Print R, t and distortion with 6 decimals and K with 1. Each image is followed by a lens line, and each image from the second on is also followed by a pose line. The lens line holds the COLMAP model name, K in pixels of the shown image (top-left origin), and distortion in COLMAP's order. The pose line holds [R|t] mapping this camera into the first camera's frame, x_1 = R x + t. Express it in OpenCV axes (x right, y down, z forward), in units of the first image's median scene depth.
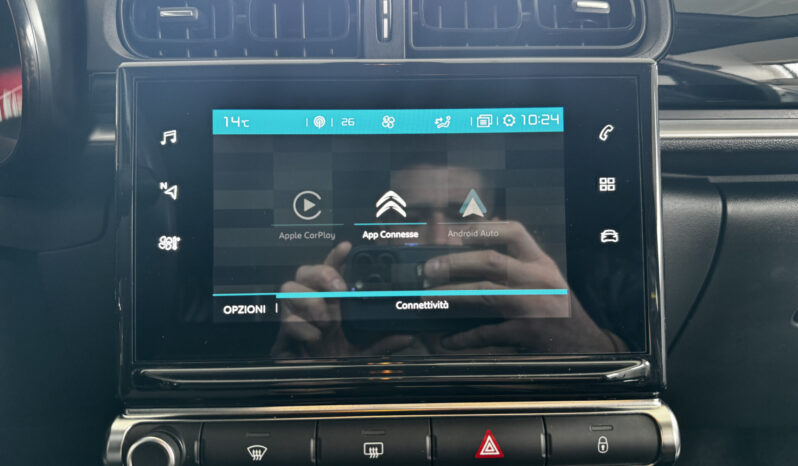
lens RADIAL K [[571.2, 0, 393.4], [0, 571.2, 235.7], [0, 0, 1]] dist [0.131556, -0.278453]
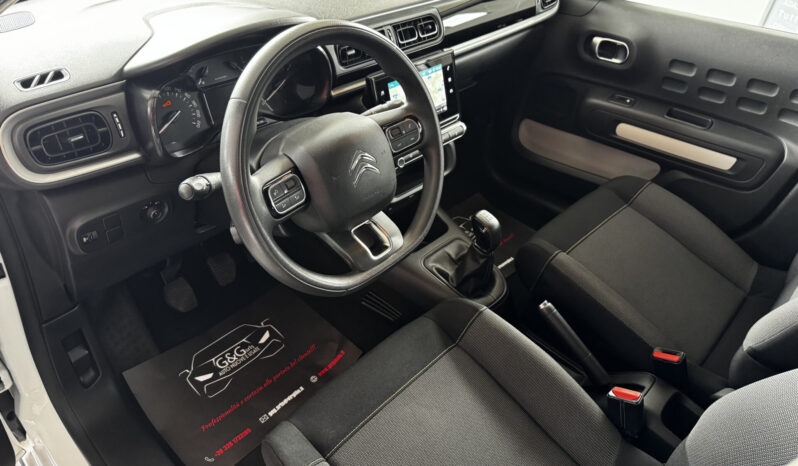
lens RADIAL K [[571.2, 0, 393.4], [0, 571.2, 235.7], [0, 0, 1]] dist [0.131556, -0.278453]
pose [[0.700003, -0.393764, 0.595774, -3.177837], [0.135341, 0.892282, 0.430716, -1.017675], [-0.701199, -0.220870, 0.677892, -2.090636]]
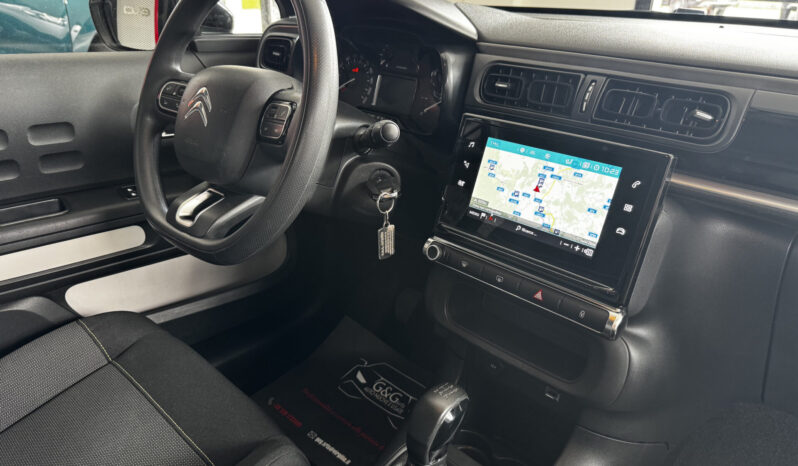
lens RADIAL K [[562.3, 0, 393.5], [0, 562.3, 235.2], [0, 0, 1]] dist [0.148894, -0.256582]
pose [[0.702791, 0.316617, -0.637055, 1.128555], [-0.222309, 0.948396, 0.226106, -0.276538], [0.675769, -0.017282, 0.736911, -1.147079]]
